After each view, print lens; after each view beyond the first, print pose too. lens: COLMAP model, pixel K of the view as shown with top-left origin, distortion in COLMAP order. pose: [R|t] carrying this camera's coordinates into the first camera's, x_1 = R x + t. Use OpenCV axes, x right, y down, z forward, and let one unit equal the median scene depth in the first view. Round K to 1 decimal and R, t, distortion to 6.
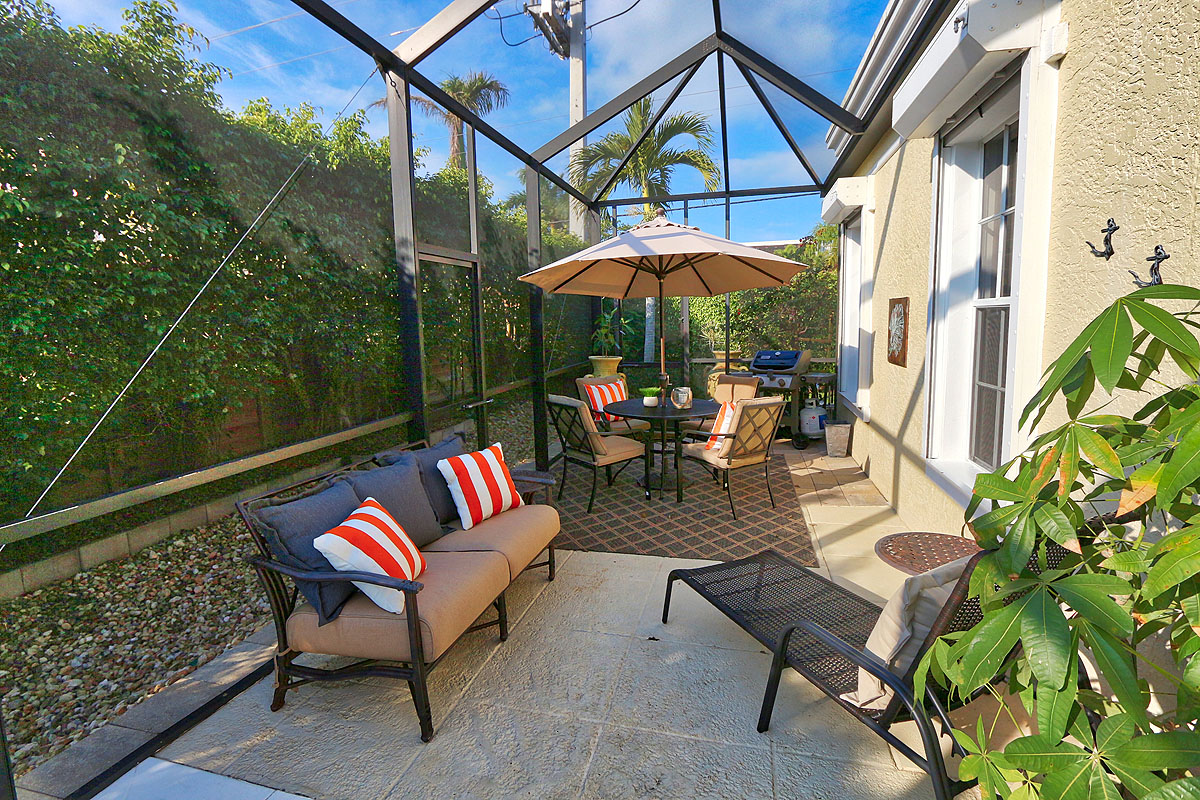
lens RADIAL K [[577.5, 0, 604.2], [0, 577.5, 392.3], [0, 0, 1]] dist [-0.001258, -0.000039]
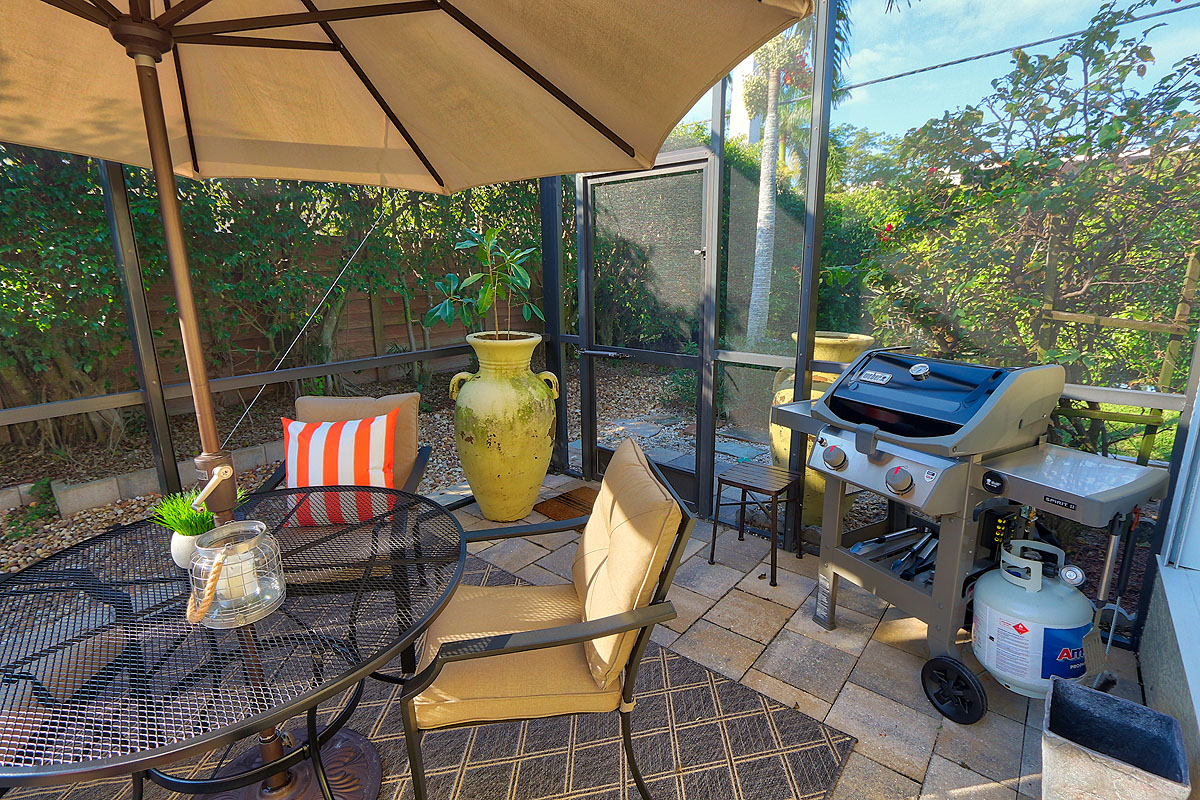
lens RADIAL K [[577.5, 0, 604.2], [0, 577.5, 392.3], [0, 0, 1]] dist [-0.001258, -0.000039]
pose [[0.890532, 0.111886, -0.440946, 0.323657], [-0.067343, 0.991027, 0.115457, -0.088278], [0.449908, -0.073123, 0.890076, 0.747753]]
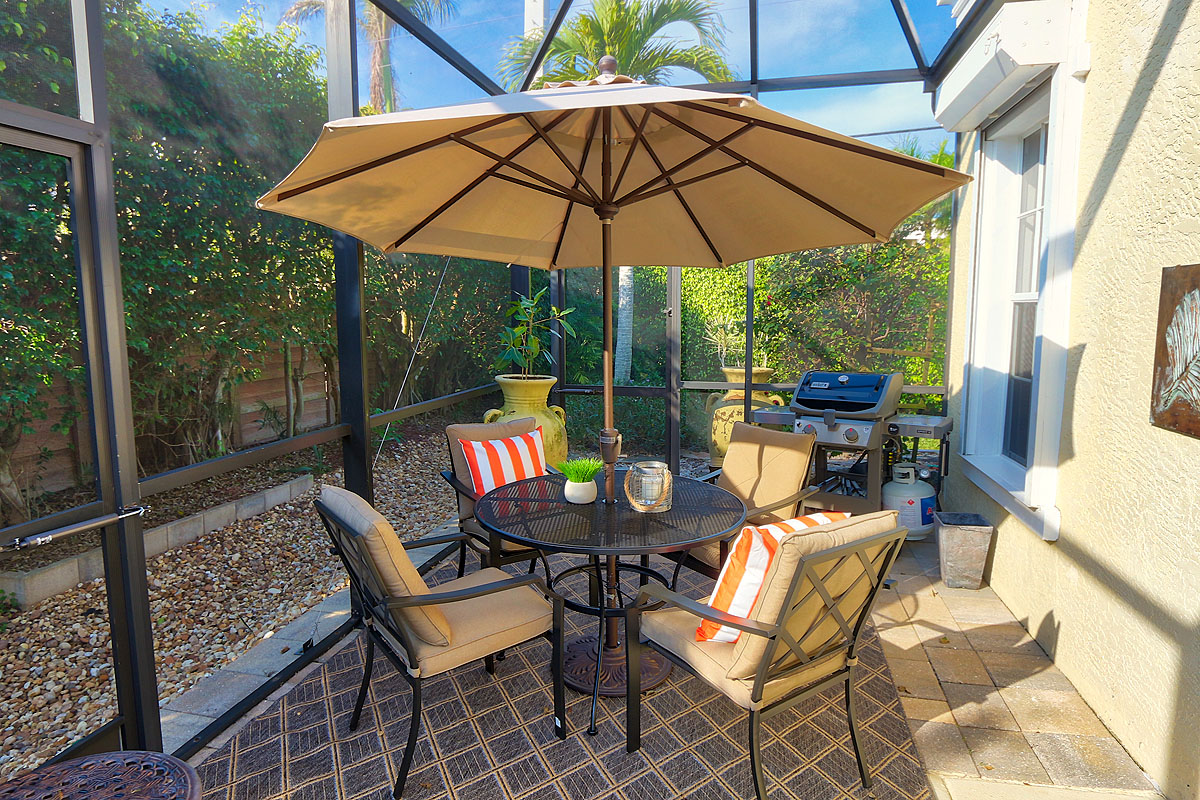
lens RADIAL K [[717.2, 0, 600.0], [0, 717.2, 400.0], [0, 0, 1]] dist [0.004939, 0.000136]
pose [[0.999734, 0.018326, 0.014003, 0.074626], [-0.018298, 0.999830, -0.002107, -0.046773], [-0.014039, 0.001850, 0.999900, 0.379901]]
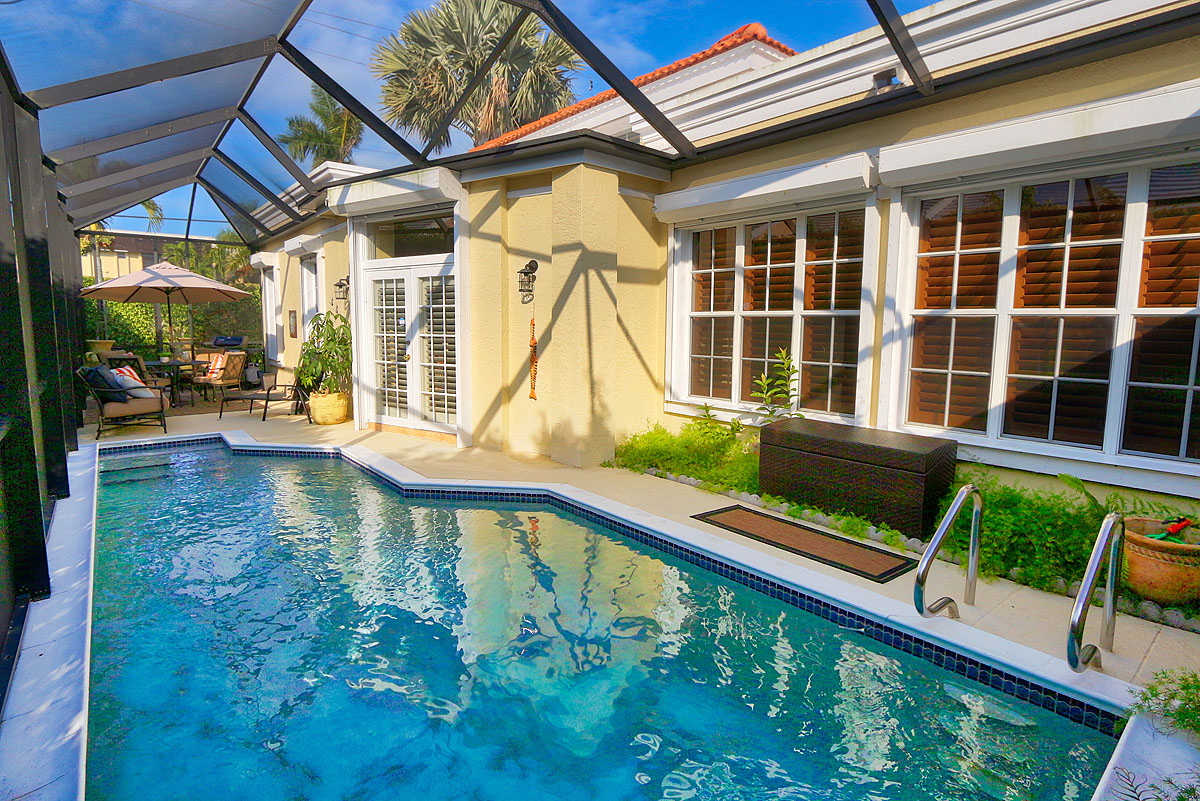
lens RADIAL K [[605.7, 0, 596.4], [0, 605.7, 384.4], [0, 0, 1]] dist [-0.002638, -0.000248]
pose [[0.611939, -0.056251, 0.788902, -0.522976], [0.078887, 0.996835, 0.009885, 0.158563], [-0.786961, 0.056185, 0.614439, -1.103422]]
